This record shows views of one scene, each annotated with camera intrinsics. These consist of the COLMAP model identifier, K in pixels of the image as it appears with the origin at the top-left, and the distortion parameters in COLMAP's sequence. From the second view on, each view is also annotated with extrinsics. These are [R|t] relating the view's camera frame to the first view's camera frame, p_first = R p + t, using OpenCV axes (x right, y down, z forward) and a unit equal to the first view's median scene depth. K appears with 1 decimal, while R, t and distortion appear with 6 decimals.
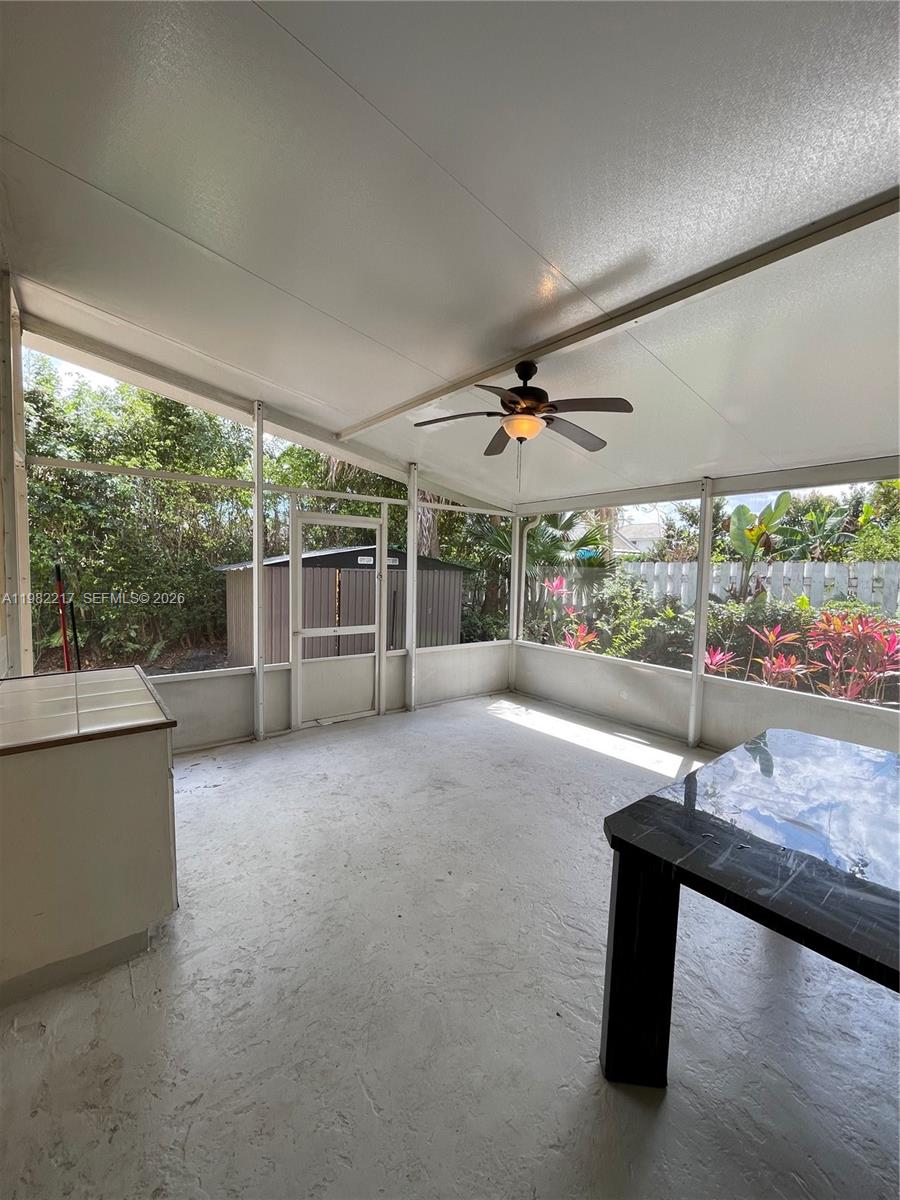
lens RADIAL K [[489.1, 0, 446.2], [0, 489.1, 602.1], [0, 0, 1]] dist [-0.006492, 0.001034]
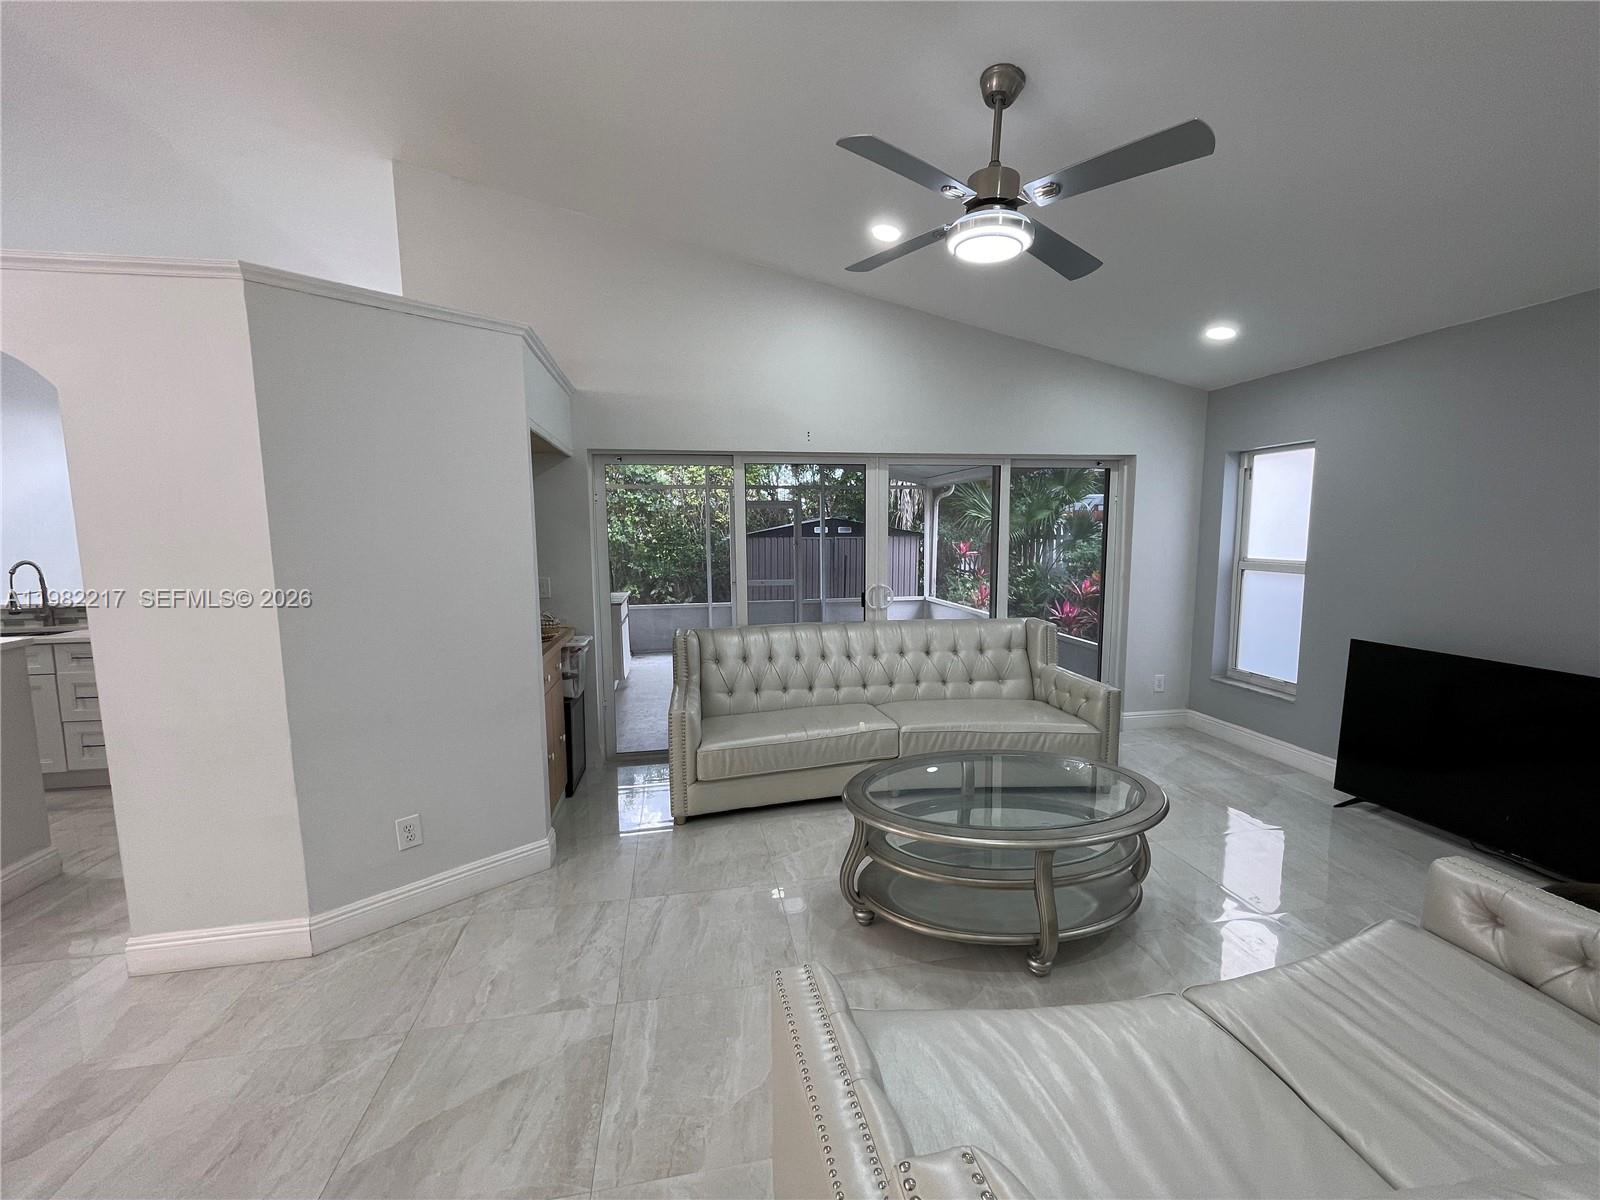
lens RADIAL K [[652.1, 0, 805.3], [0, 652.1, 603.3], [0, 0, 1]] dist [-0.006492, 0.001034]
pose [[0.887379, 0.024770, -0.460376, 0.553114], [-0.004628, 0.998984, 0.044829, 0.023845], [0.461018, -0.037649, 0.886592, -0.445958]]
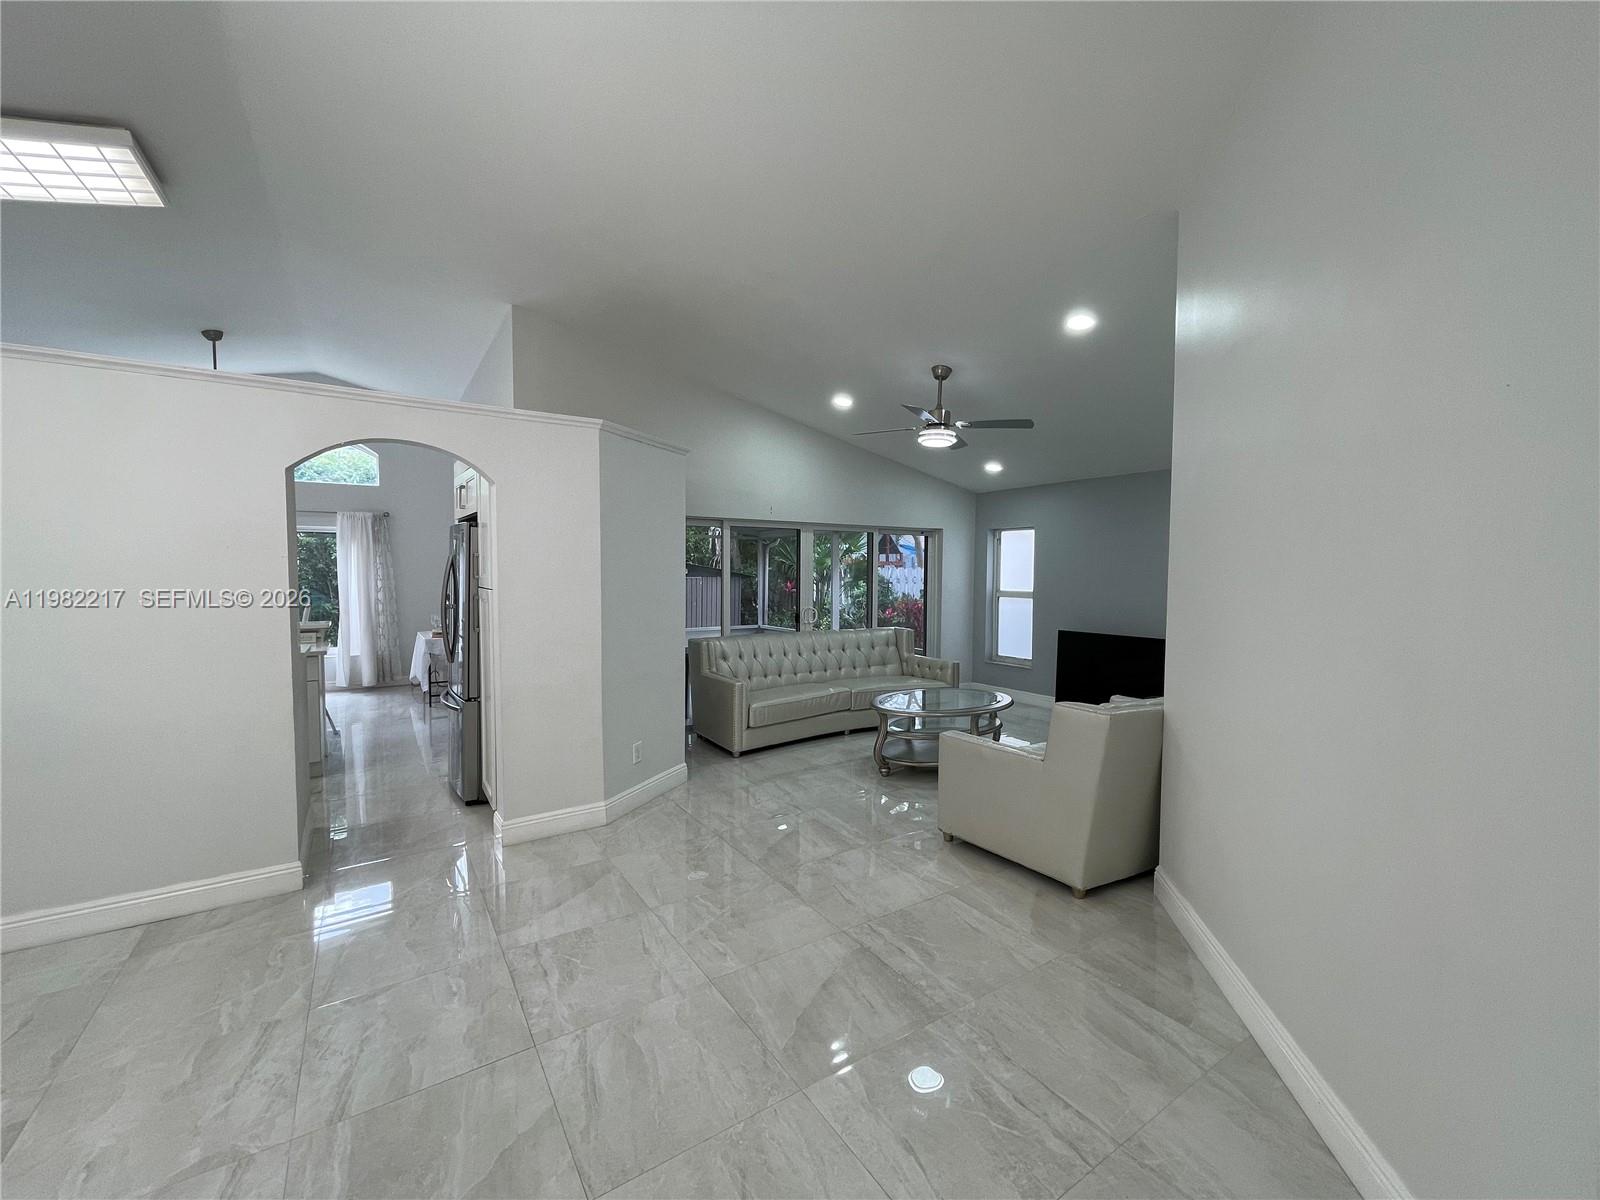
lens RADIAL K [[652.1, 0, 798.4], [0, 652.1, 608.3], [0, 0, 1]] dist [-0.006492, 0.001034]
pose [[0.996600, -0.011966, -0.081518, 0.377475], [0.011143, 0.999882, -0.010542, 0.046440], [0.081634, 0.009598, 0.996616, -0.840057]]
